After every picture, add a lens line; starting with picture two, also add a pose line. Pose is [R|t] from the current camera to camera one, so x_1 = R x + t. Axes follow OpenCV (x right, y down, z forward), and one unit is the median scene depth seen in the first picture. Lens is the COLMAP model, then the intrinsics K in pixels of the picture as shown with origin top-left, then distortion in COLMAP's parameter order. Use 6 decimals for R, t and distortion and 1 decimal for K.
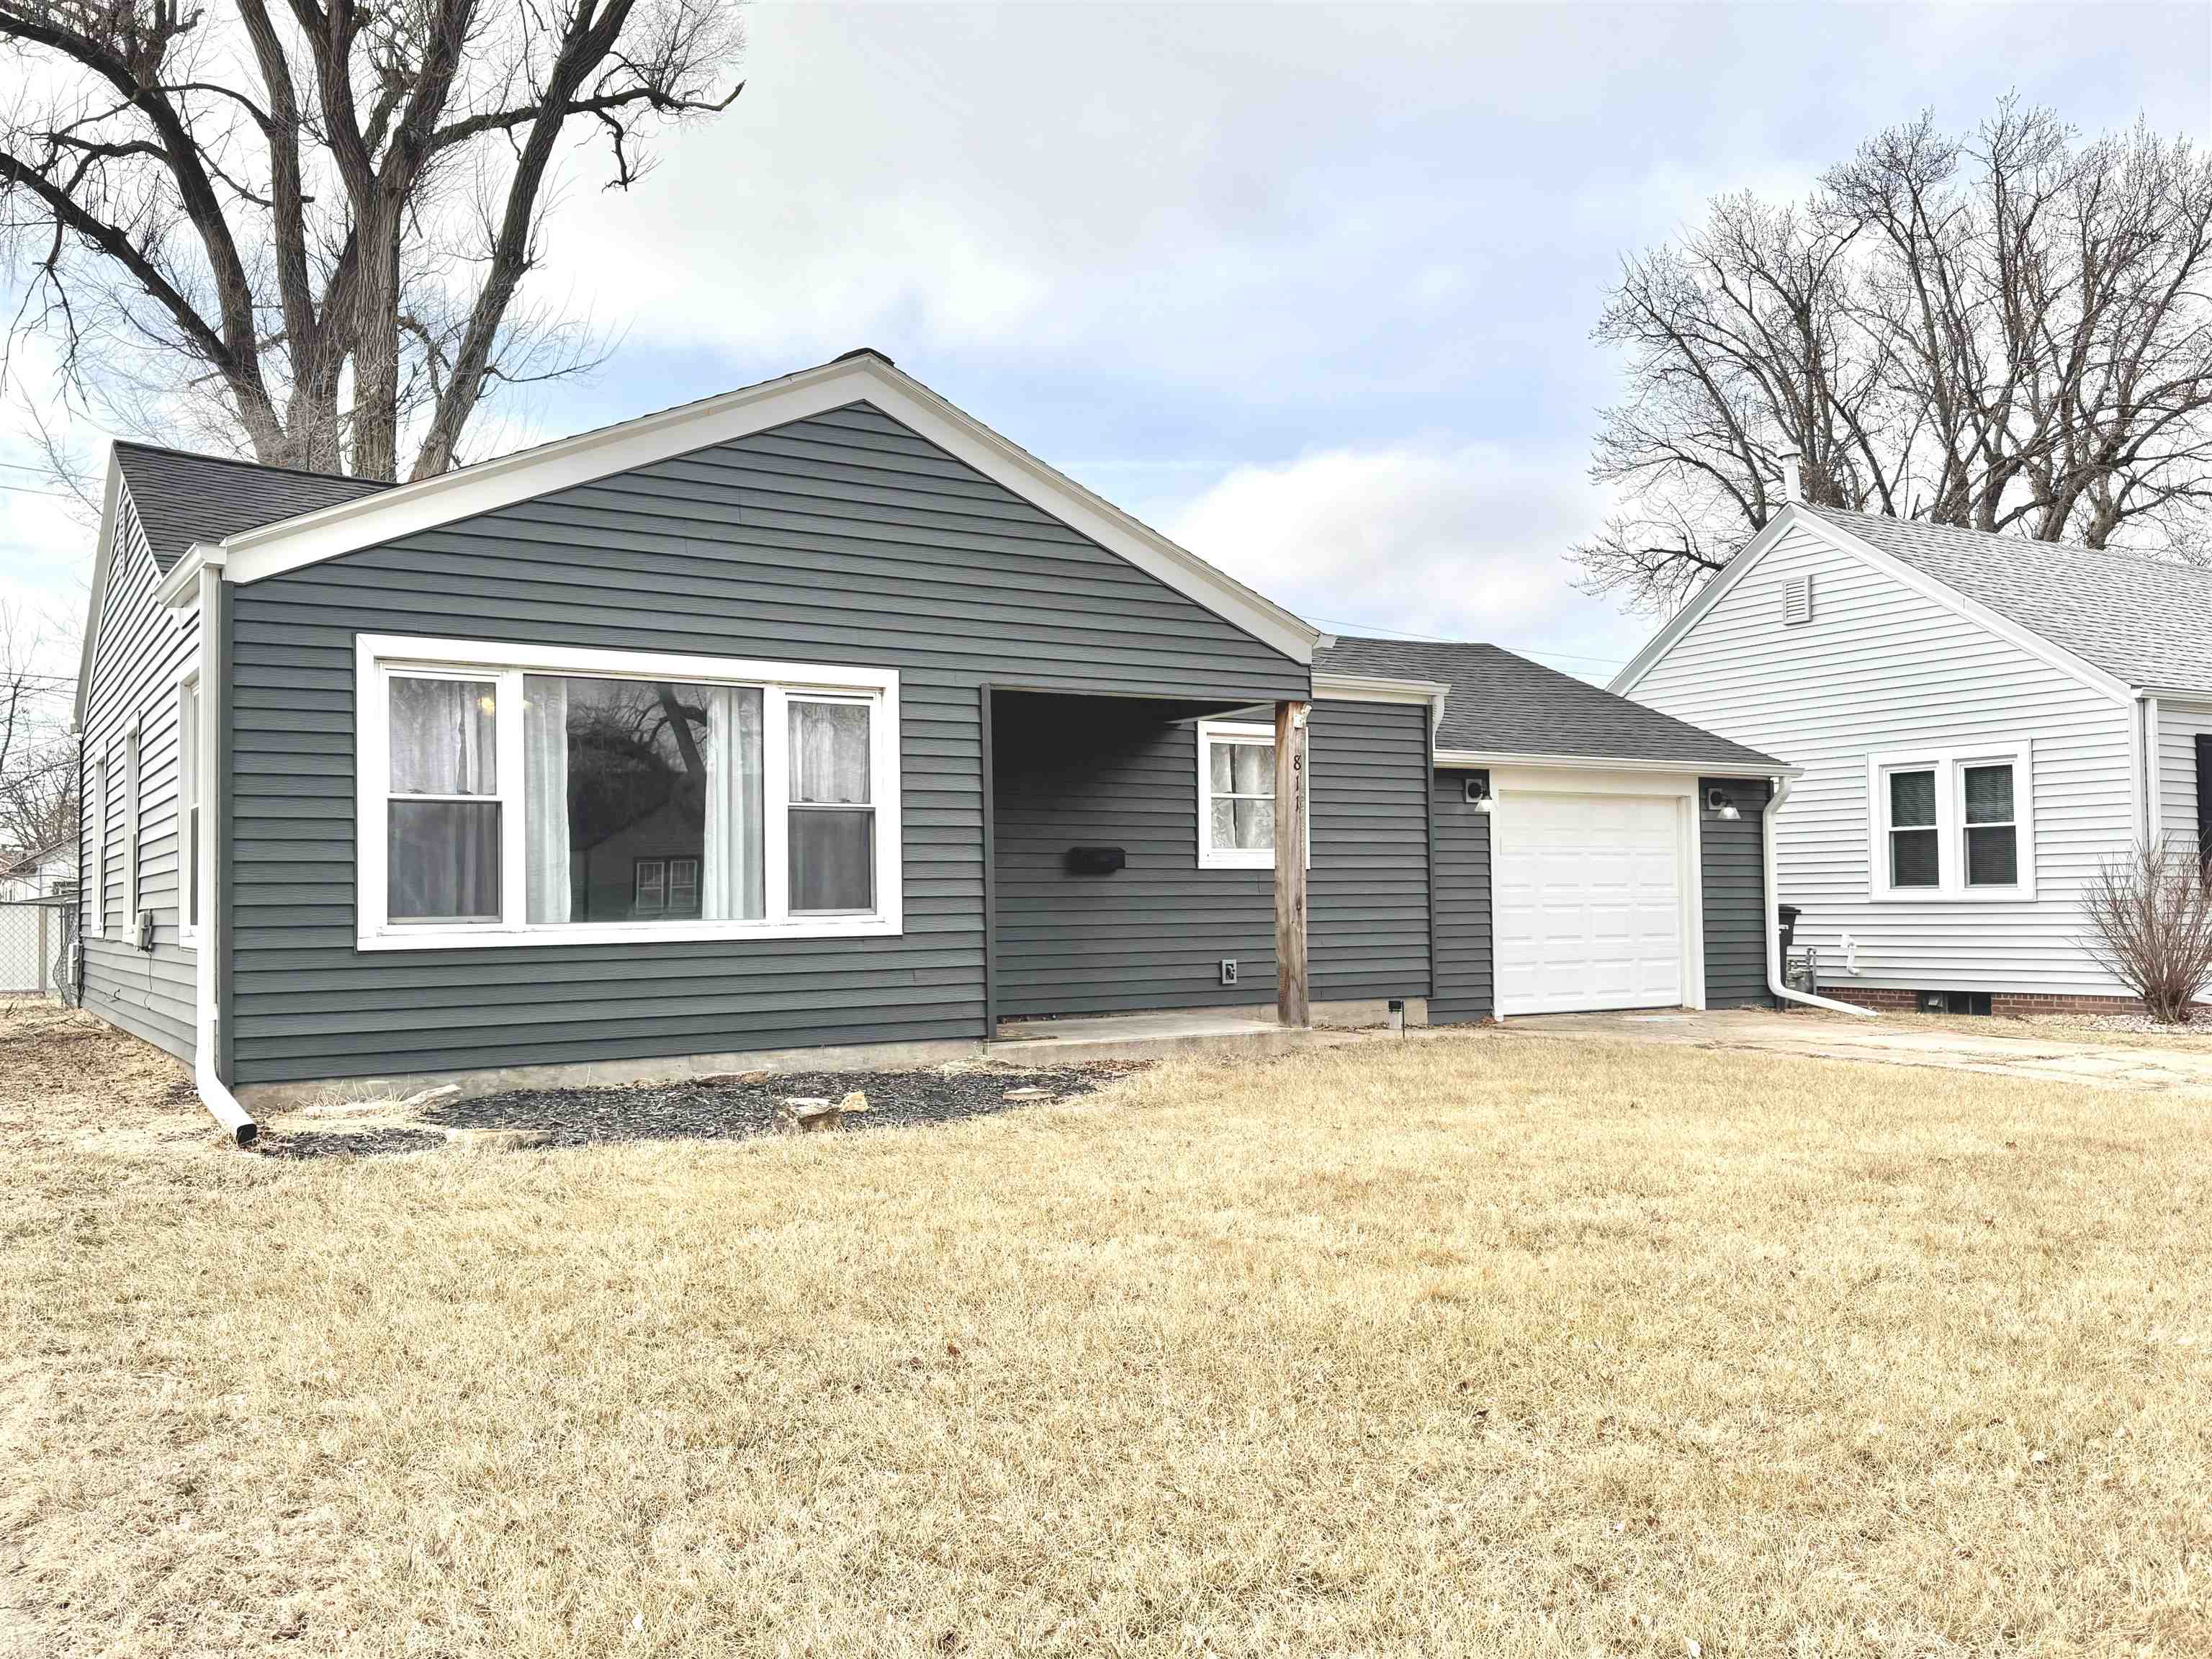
lens RADIAL K [[1843.4, 0, 1107.5], [0, 1843.4, 835.3], [0, 0, 1]] dist [0.087271, -0.006349]
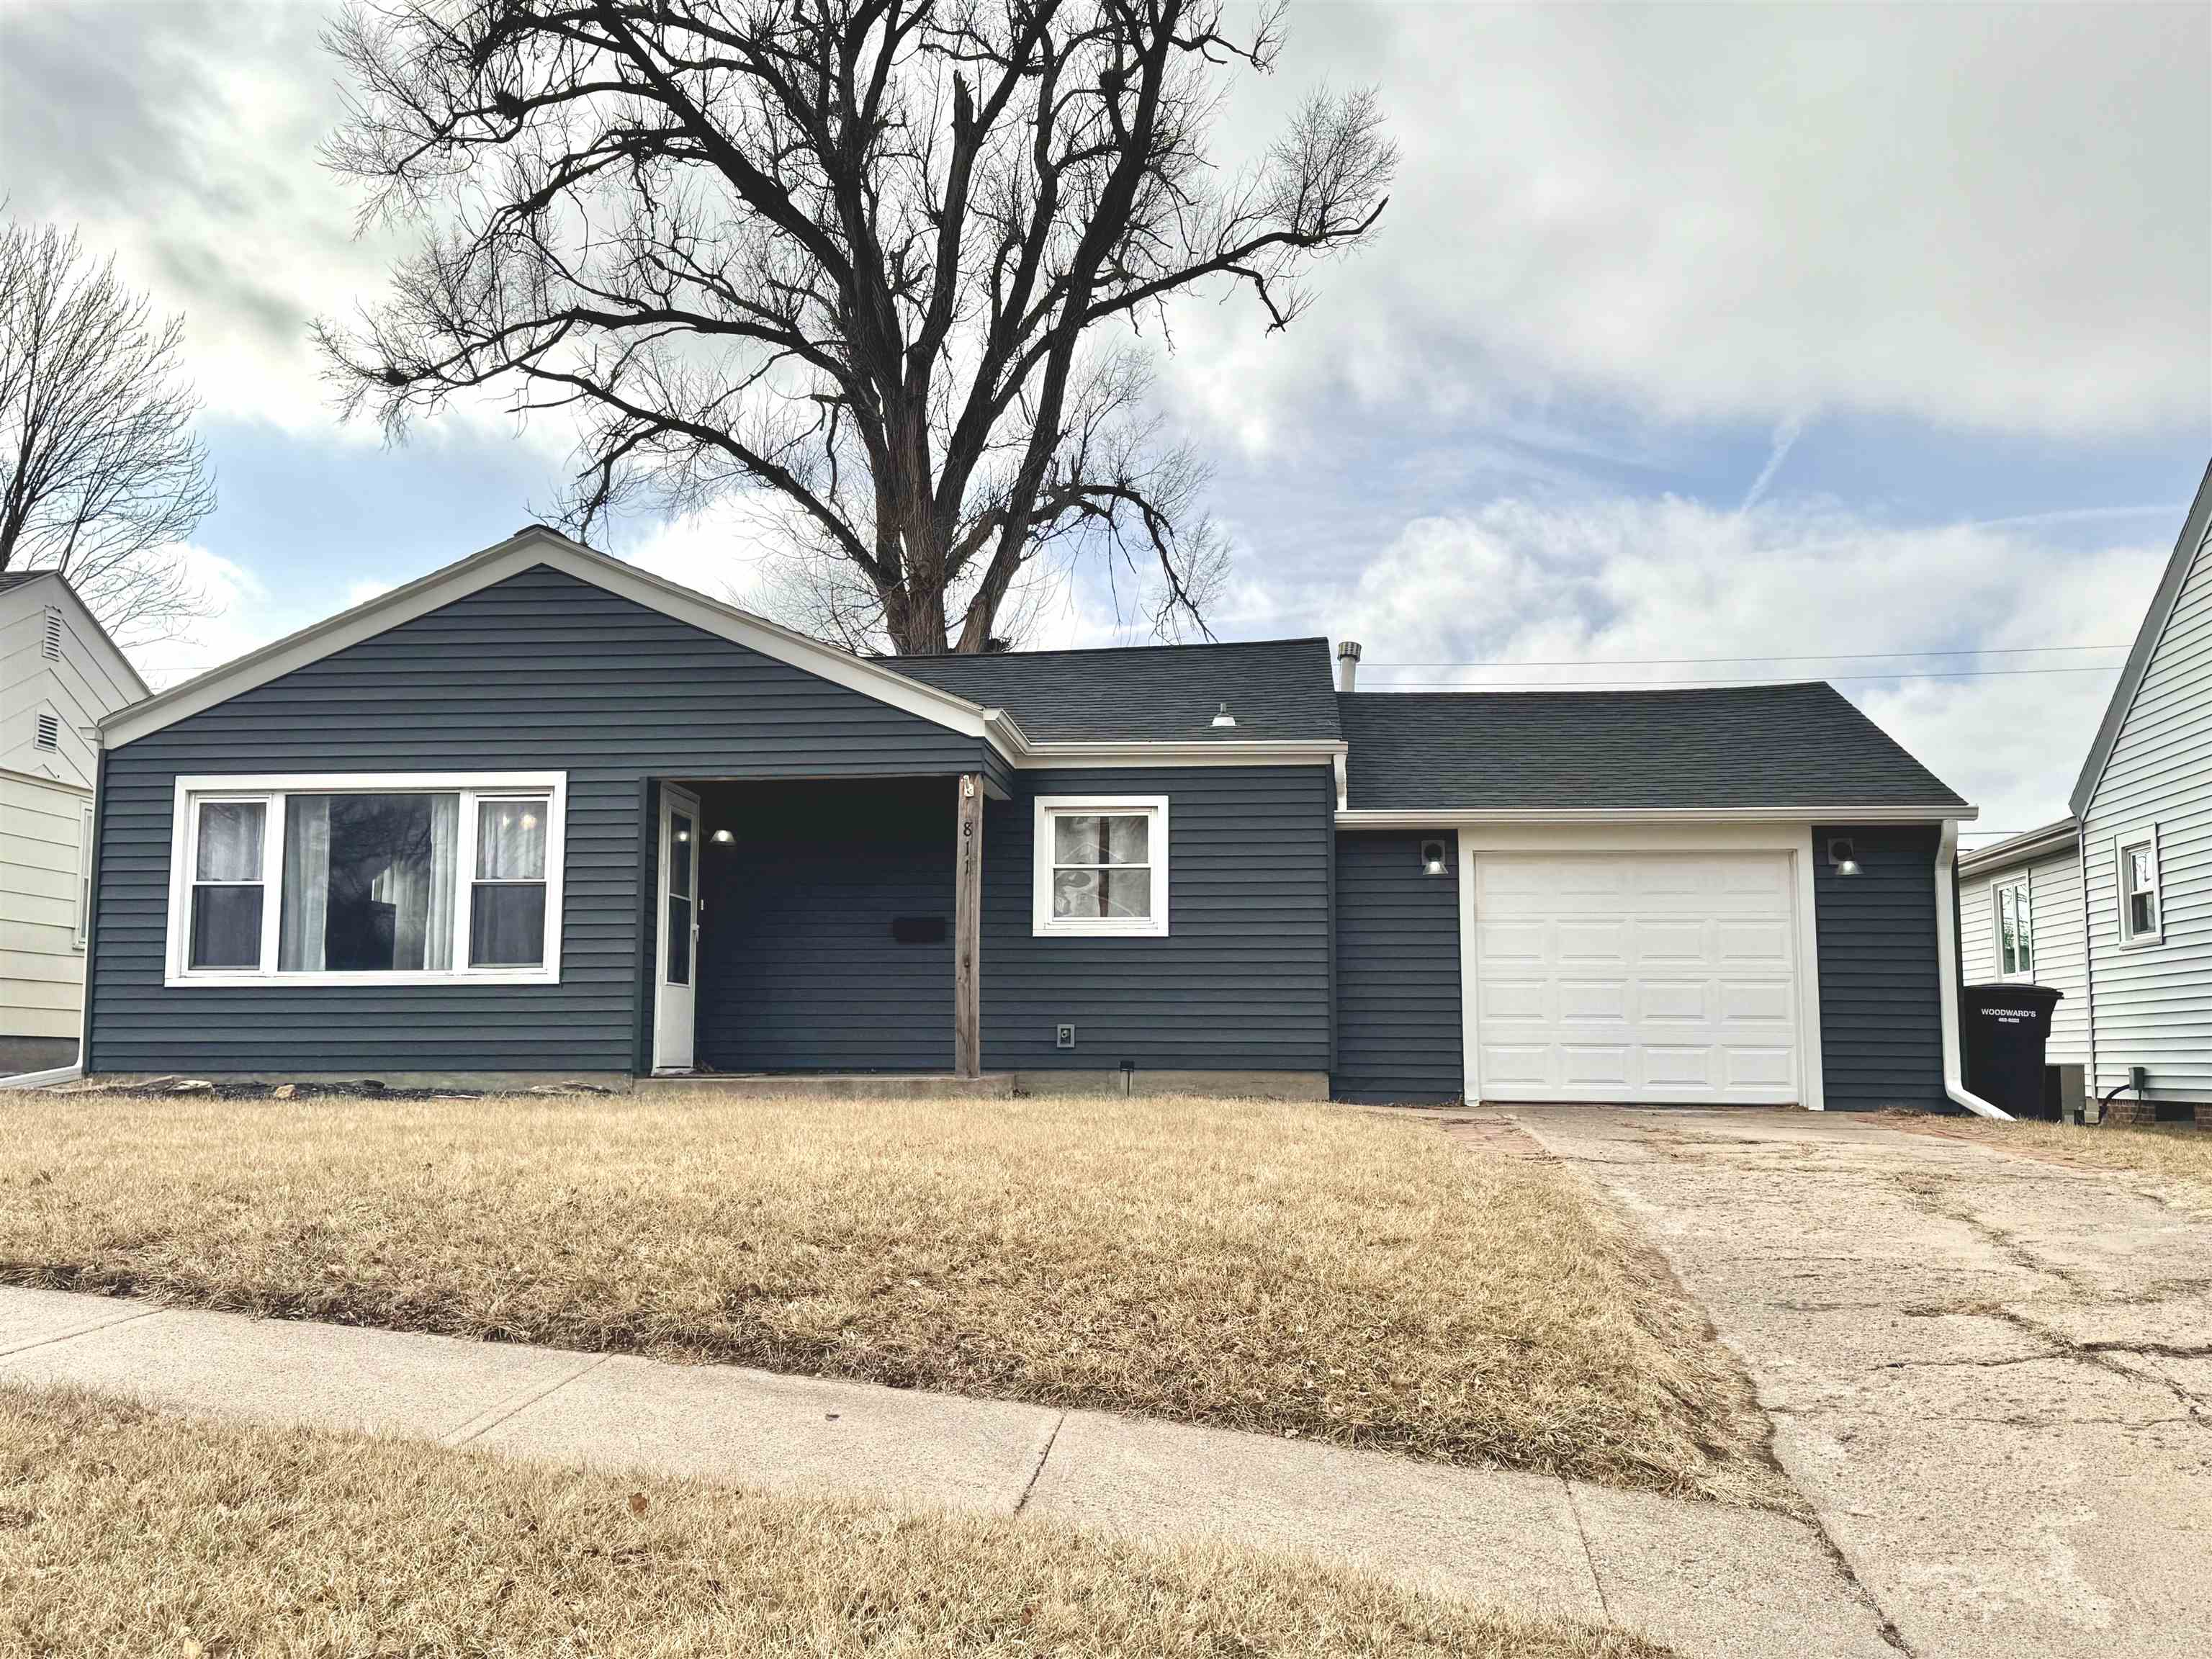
lens RADIAL K [[2034.6, 0, 1106.5], [0, 2034.6, 823.3], [0, 0, 1]] dist [0.075429, 0.000000]
pose [[0.777539, -0.054620, -0.626459, 1.036037], [0.010080, 0.997175, -0.074430, 0.051627], [0.628754, 0.051558, 0.775893, 0.160488]]
